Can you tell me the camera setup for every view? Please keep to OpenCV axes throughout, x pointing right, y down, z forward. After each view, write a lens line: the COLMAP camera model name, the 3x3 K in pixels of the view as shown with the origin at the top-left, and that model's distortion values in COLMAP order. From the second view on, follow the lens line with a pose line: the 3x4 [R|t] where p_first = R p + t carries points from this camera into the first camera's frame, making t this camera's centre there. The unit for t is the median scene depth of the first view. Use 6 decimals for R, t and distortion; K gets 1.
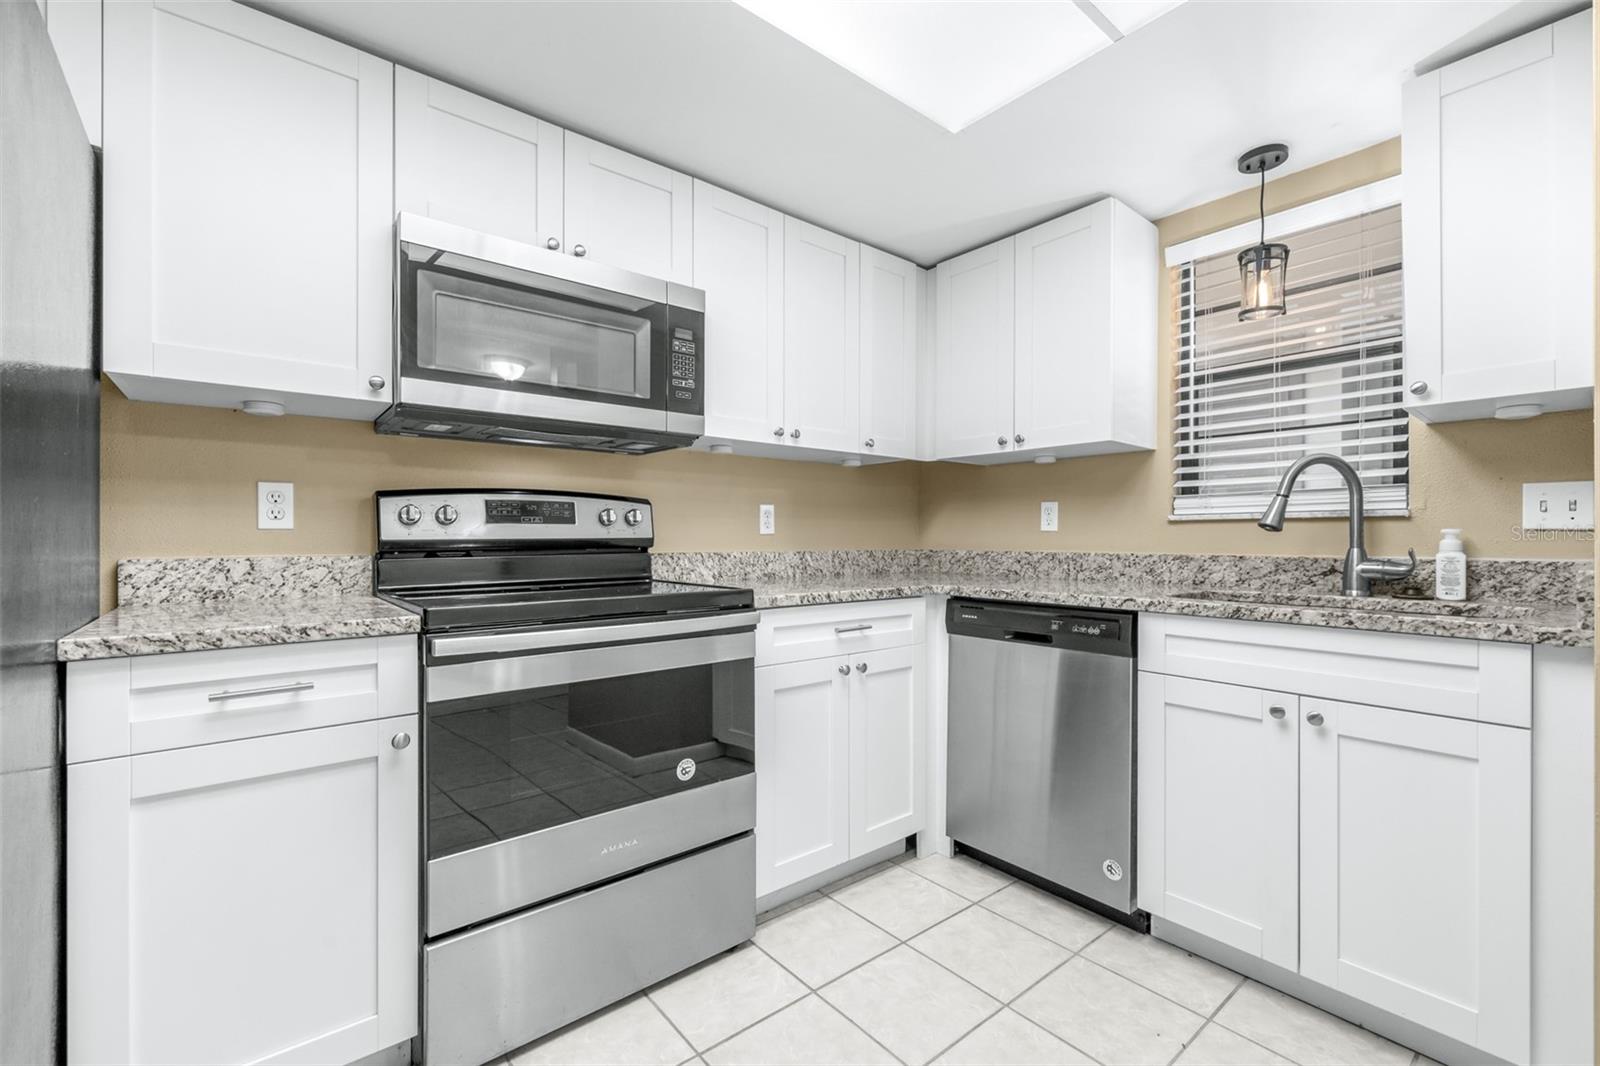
lens RADIAL K [[678.1, 0, 799.5], [0, 678.1, 537.9], [0, 0, 1]] dist [0.000422, 0.000132]
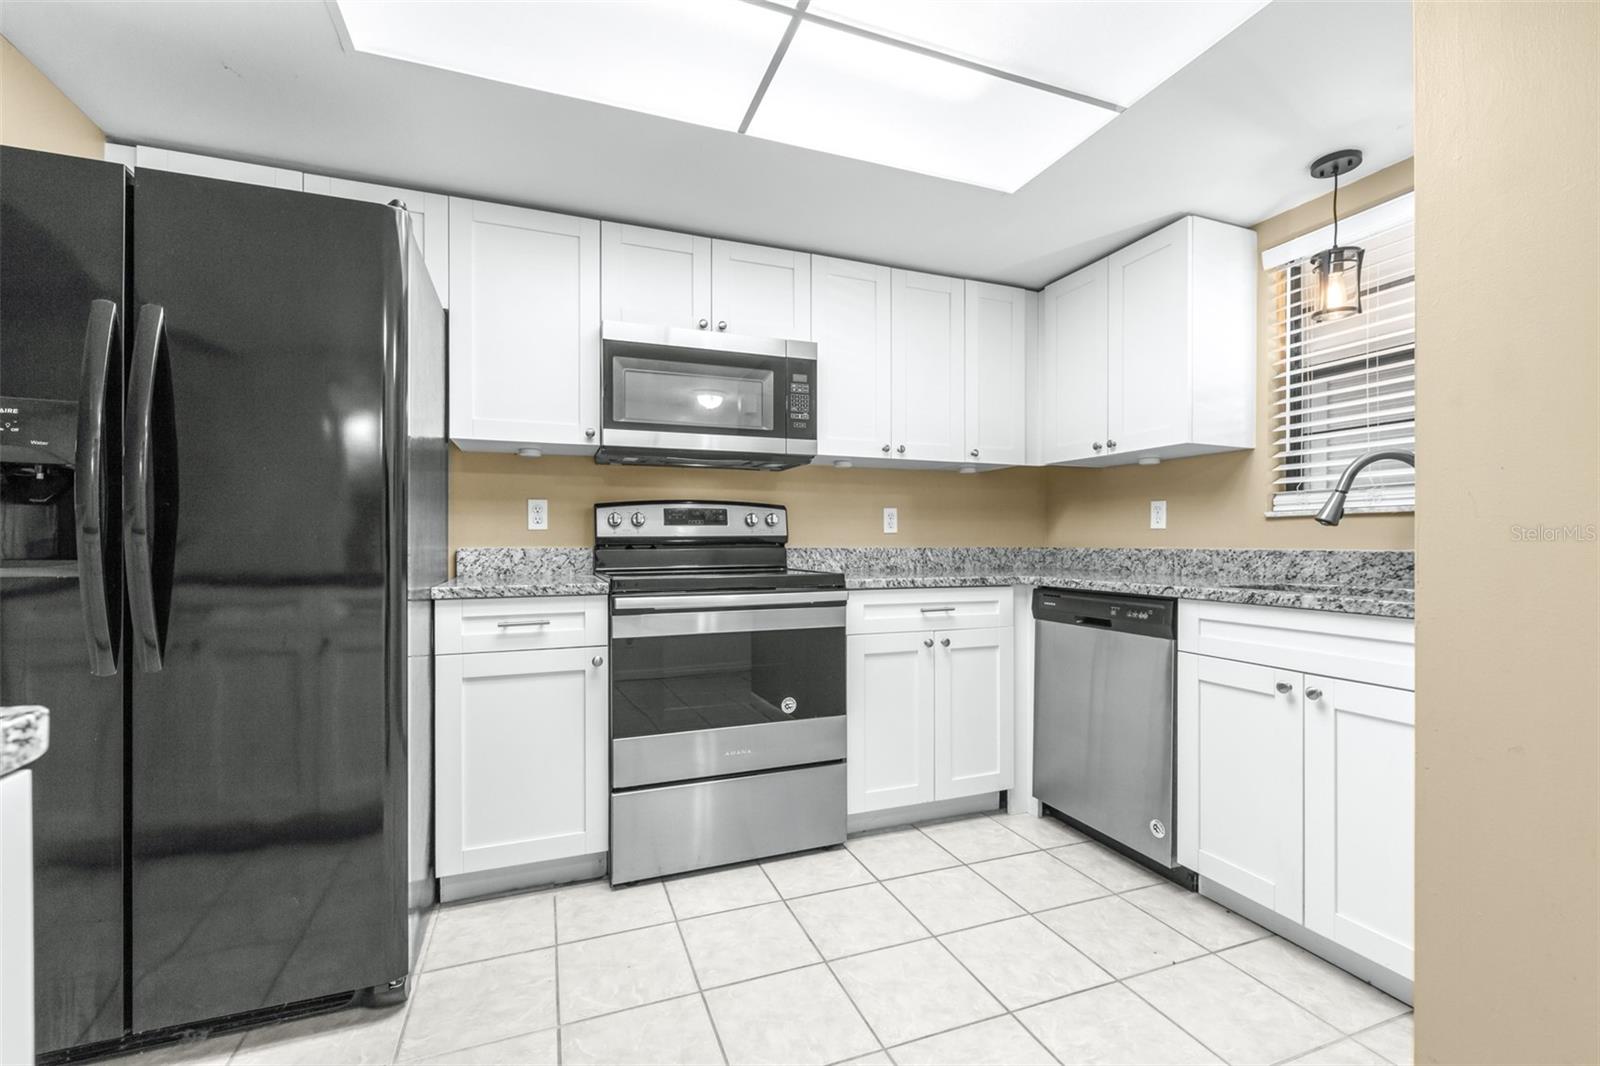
lens RADIAL K [[681.4, 0, 800.4], [0, 681.4, 542.5], [0, 0, 1]] dist [0.000318, -0.000531]
pose [[0.949378, -0.001454, -0.314133, 0.238757], [0.001639, 0.999999, 0.000325, 0.013906], [0.314132, -0.000823, 0.949379, -0.239145]]
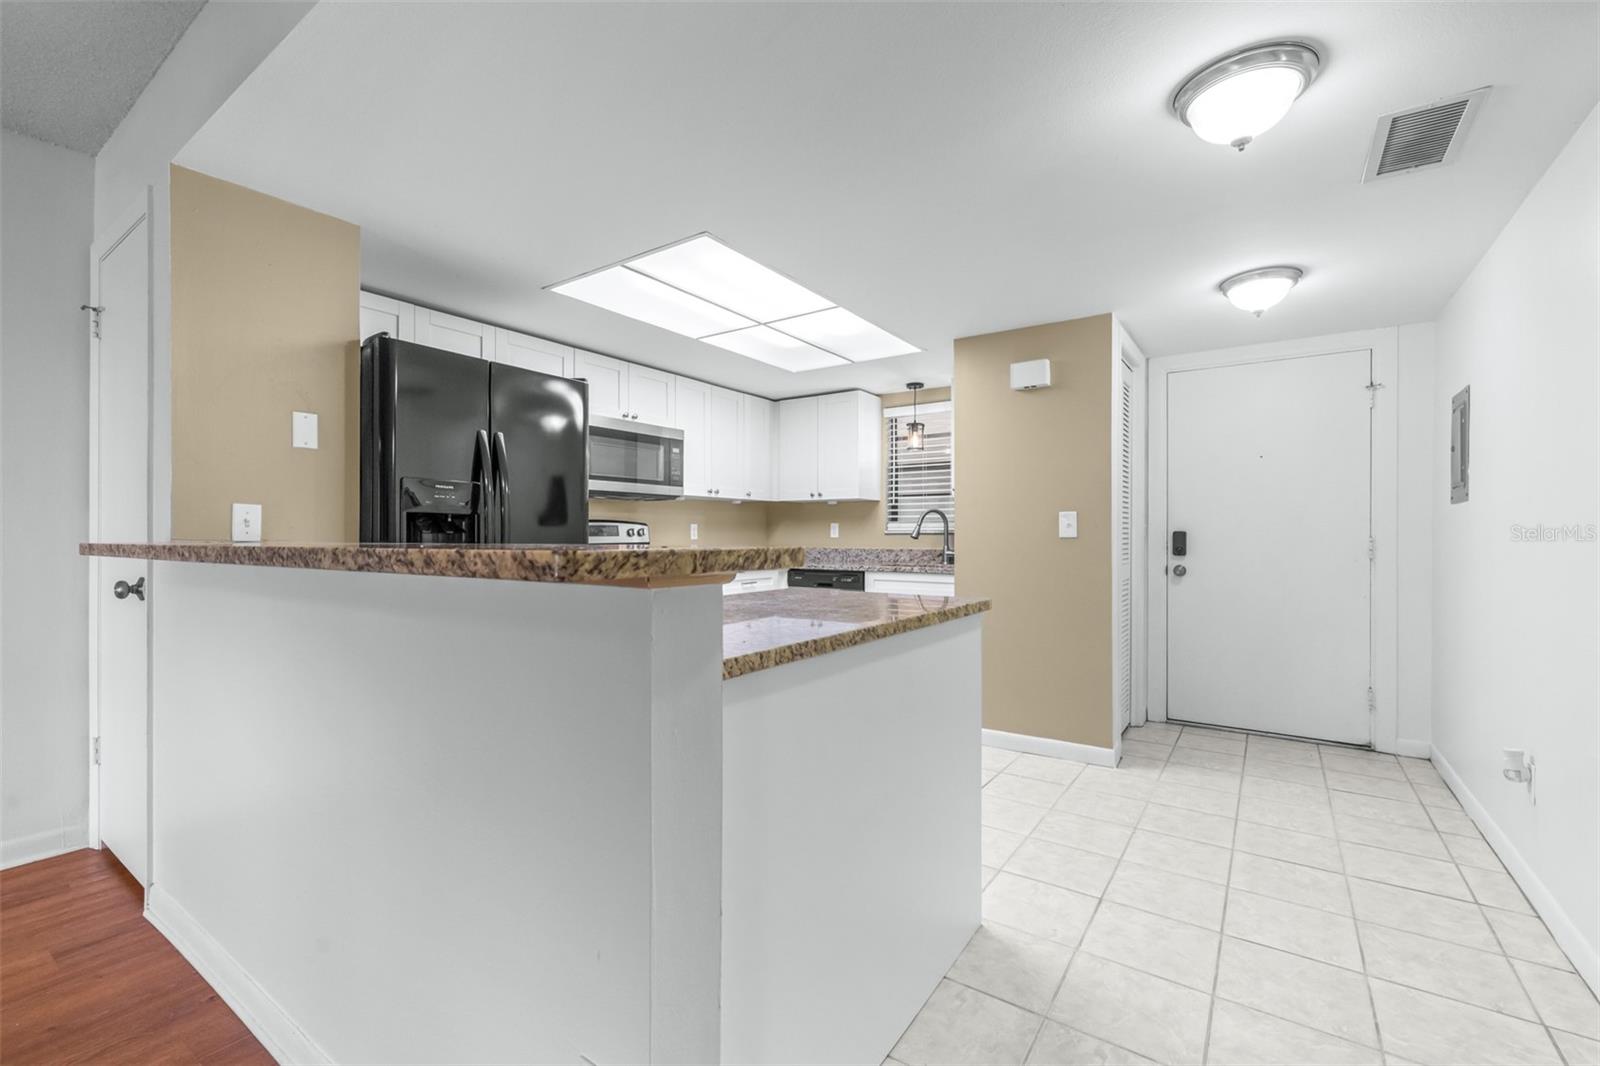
lens RADIAL K [[683.5, 0, 801.0], [0, 683.5, 533.8], [0, 0, 1]] dist [-0.000786, 0.000533]
pose [[0.960220, -0.000156, 0.279245, -0.399947], [0.000894, 0.999996, -0.002517, -0.022337], [-0.279244, 0.002666, 0.960216, -1.254425]]
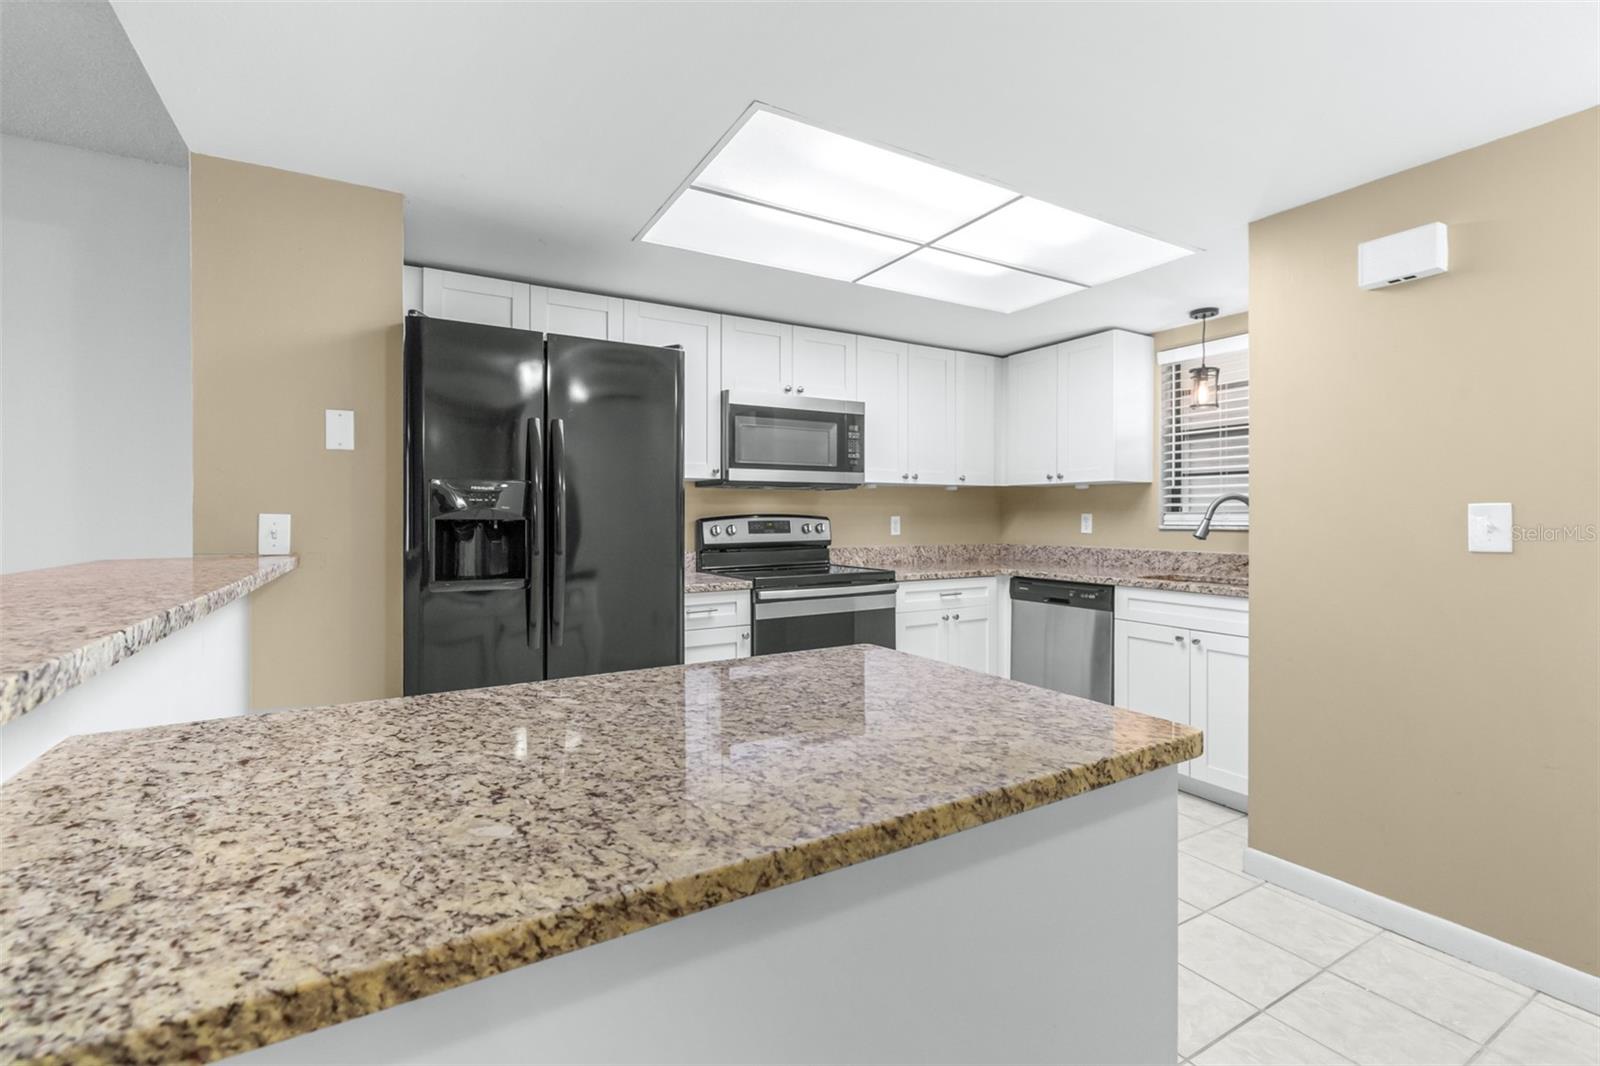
lens RADIAL K [[701.4, 0, 791.4], [0, 701.4, 518.5], [0, 0, 1]] dist [0.002547, 0.000149]
pose [[0.987734, -0.002032, -0.156134, -0.043873], [0.002573, 0.999991, 0.003267, -0.067476], [0.156126, -0.003629, 0.987731, -0.857964]]
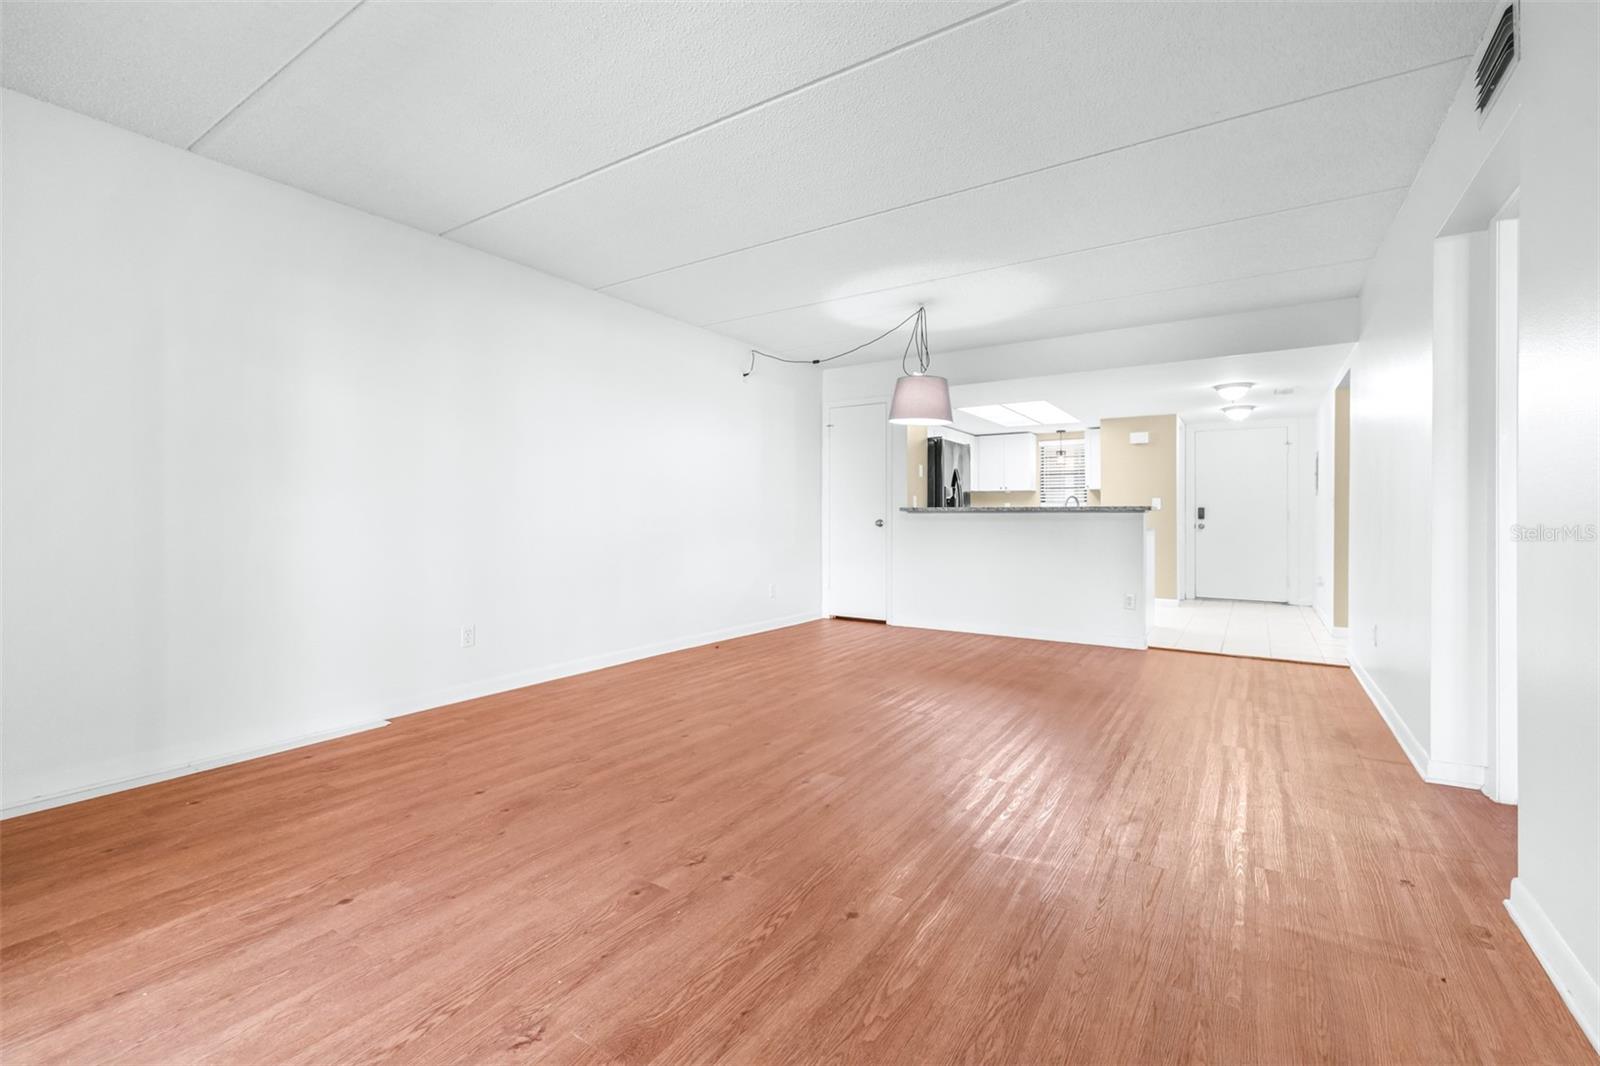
lens RADIAL K [[693.8, 0, 790.8], [0, 693.8, 510.1], [0, 0, 1]] dist [-0.002211, -0.000440]
pose [[0.955741, 0.005559, 0.294156, -2.515617], [-0.002844, 0.999949, -0.009656, 0.032076], [-0.294195, 0.008392, 0.955709, -3.034768]]
